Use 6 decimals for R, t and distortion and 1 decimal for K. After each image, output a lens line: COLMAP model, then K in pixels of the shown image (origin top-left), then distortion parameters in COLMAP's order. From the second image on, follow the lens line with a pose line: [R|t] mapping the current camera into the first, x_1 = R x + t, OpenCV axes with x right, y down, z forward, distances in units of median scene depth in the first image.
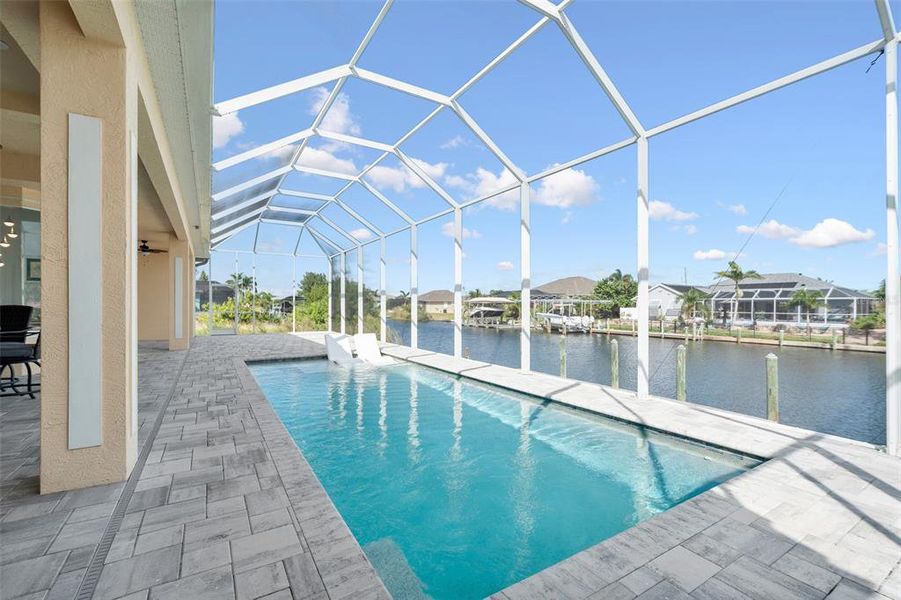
lens RADIAL K [[389.5, 0, 453.8], [0, 389.5, 304.3], [0, 0, 1]] dist [-0.004990, 0.001466]
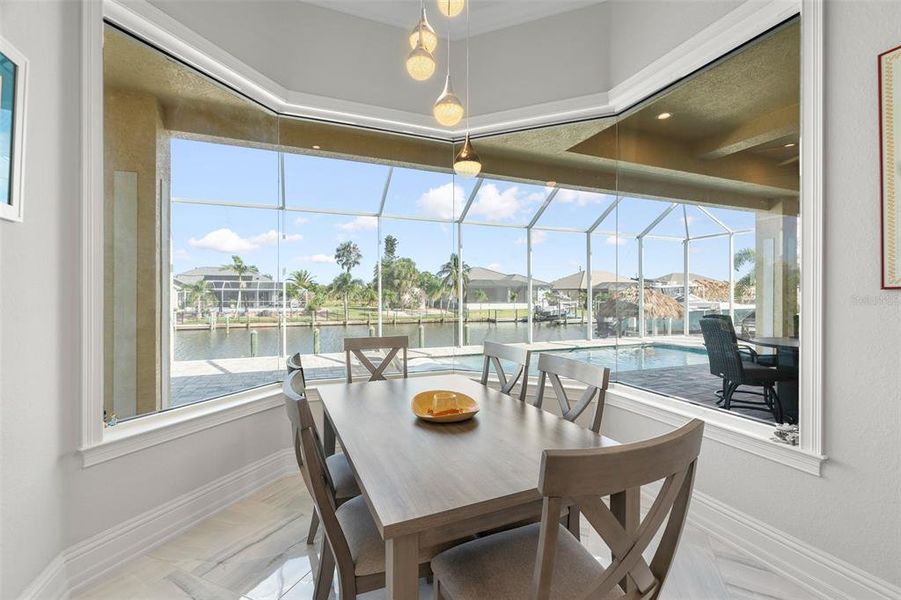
lens RADIAL K [[389.5, 0, 449.7], [0, 389.5, 292.2], [0, 0, 1]] dist [-0.004990, 0.001466]
pose [[0.177970, 0.003779, 0.984029, -0.242496], [-0.000994, 0.999993, -0.003661, -0.001575], [-0.984035, -0.000327, 0.177972, 0.170959]]
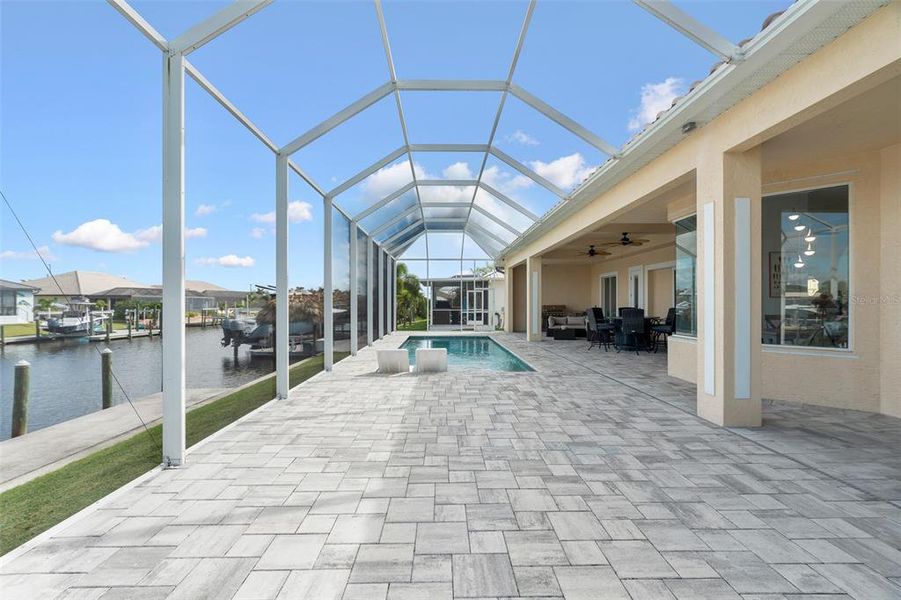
lens RADIAL K [[389.5, 0, 444.7], [0, 389.5, 302.7], [0, 0, 1]] dist [-0.004990, 0.001466]
pose [[-0.847140, -0.000823, 0.531368, -0.164652], [0.001925, 0.999987, 0.004619, -0.000453], [-0.531366, 0.004936, -0.847128, 0.368688]]
